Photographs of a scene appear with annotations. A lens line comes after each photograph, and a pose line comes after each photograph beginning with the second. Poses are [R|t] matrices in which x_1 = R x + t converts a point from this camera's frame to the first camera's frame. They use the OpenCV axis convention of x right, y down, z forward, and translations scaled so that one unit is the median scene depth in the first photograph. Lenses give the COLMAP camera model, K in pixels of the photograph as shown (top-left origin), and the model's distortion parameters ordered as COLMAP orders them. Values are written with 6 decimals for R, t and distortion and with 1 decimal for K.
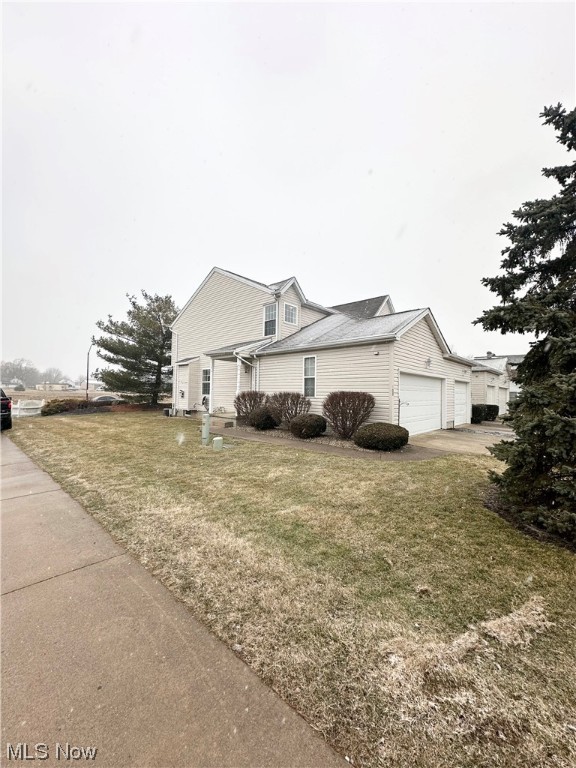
lens RADIAL K [[304.9, 0, 288.4], [0, 304.9, 383.1], [0, 0, 1]] dist [-0.004143, -0.000413]
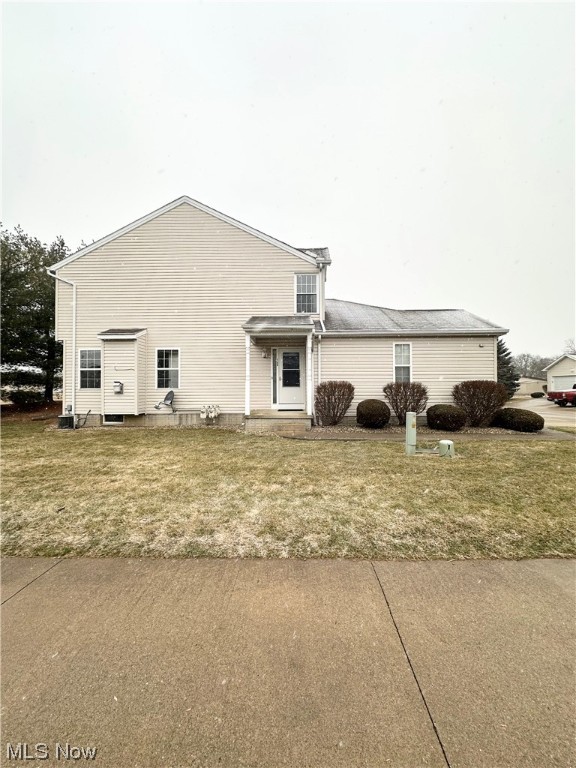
lens RADIAL K [[304.9, 0, 288.4], [0, 304.9, 383.1], [0, 0, 1]] dist [-0.004143, -0.000413]
pose [[0.748789, -0.013425, 0.662673, -0.606433], [-0.006959, 0.999581, 0.028113, 0.007108], [-0.662772, -0.025662, 0.748381, 0.404210]]
